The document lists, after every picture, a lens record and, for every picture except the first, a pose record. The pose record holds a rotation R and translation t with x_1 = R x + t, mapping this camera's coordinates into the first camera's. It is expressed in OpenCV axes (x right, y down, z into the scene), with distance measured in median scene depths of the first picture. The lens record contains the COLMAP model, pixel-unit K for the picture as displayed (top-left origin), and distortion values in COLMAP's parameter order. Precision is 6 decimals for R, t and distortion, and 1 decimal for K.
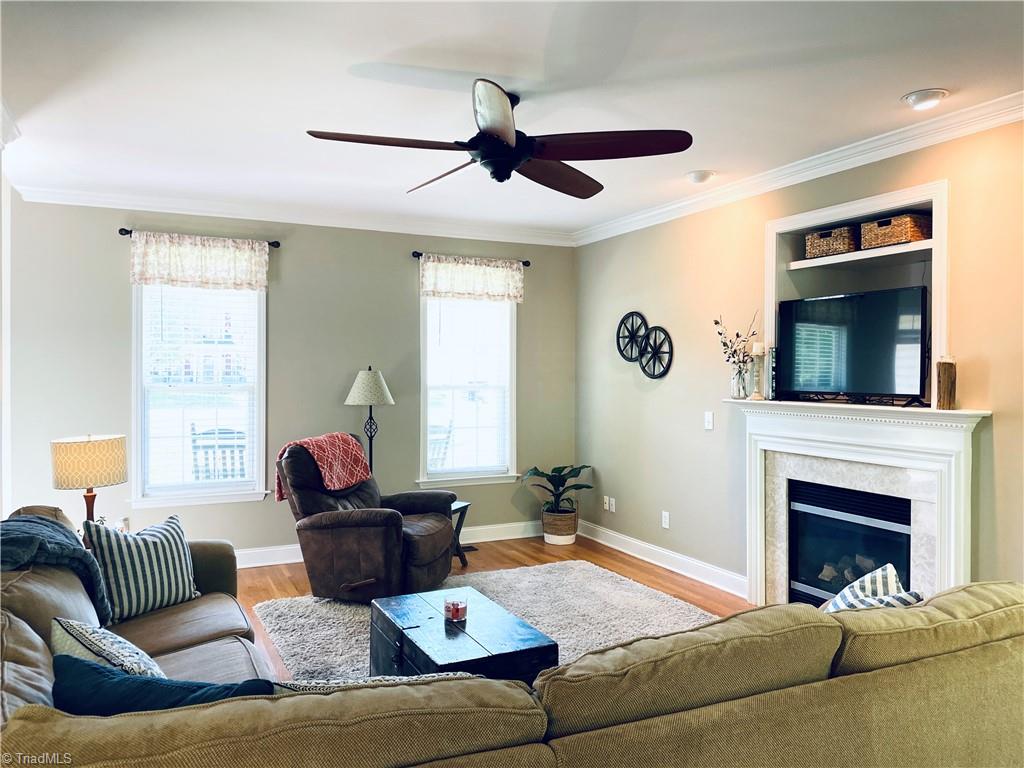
lens RADIAL K [[775.7, 0, 514.2], [0, 775.7, 382.1], [0, 0, 1]] dist [0.030928, -0.005076]
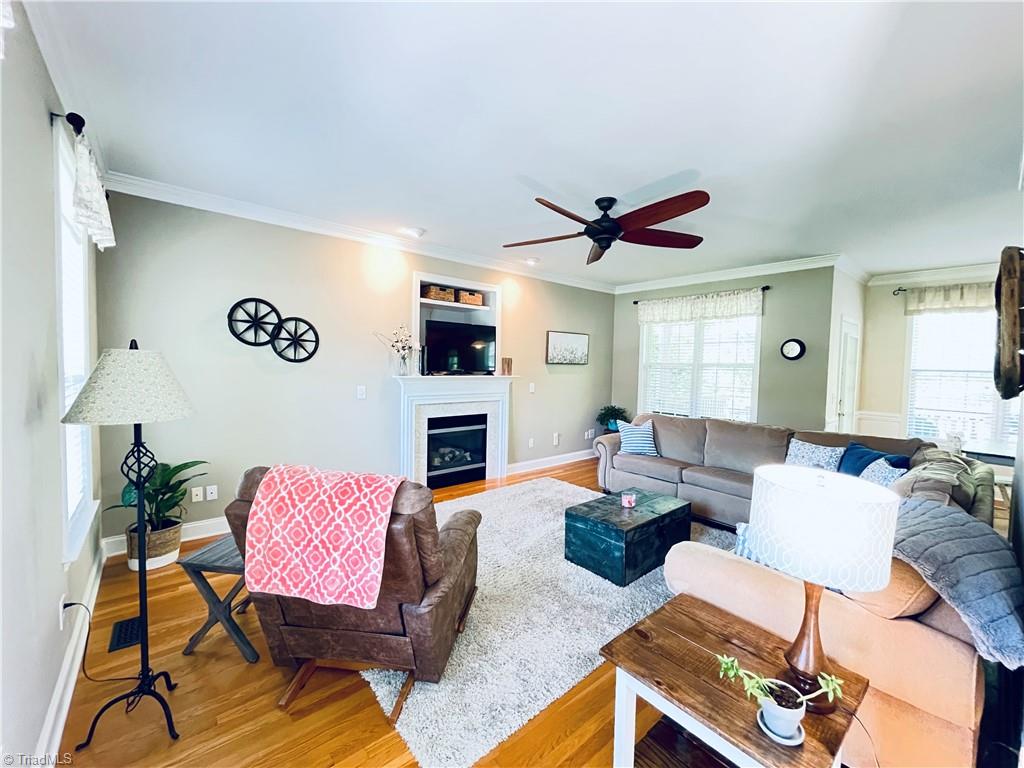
lens RADIAL K [[415.0, 0, 514.8], [0, 415.0, 382.8], [0, 0, 1]] dist [0.000114, 0.000743]
pose [[-0.255814, -0.053806, 0.965227, -0.518242], [-0.010100, 0.998544, 0.052986, -0.010190], [-0.966673, 0.003806, -0.255985, 0.855133]]
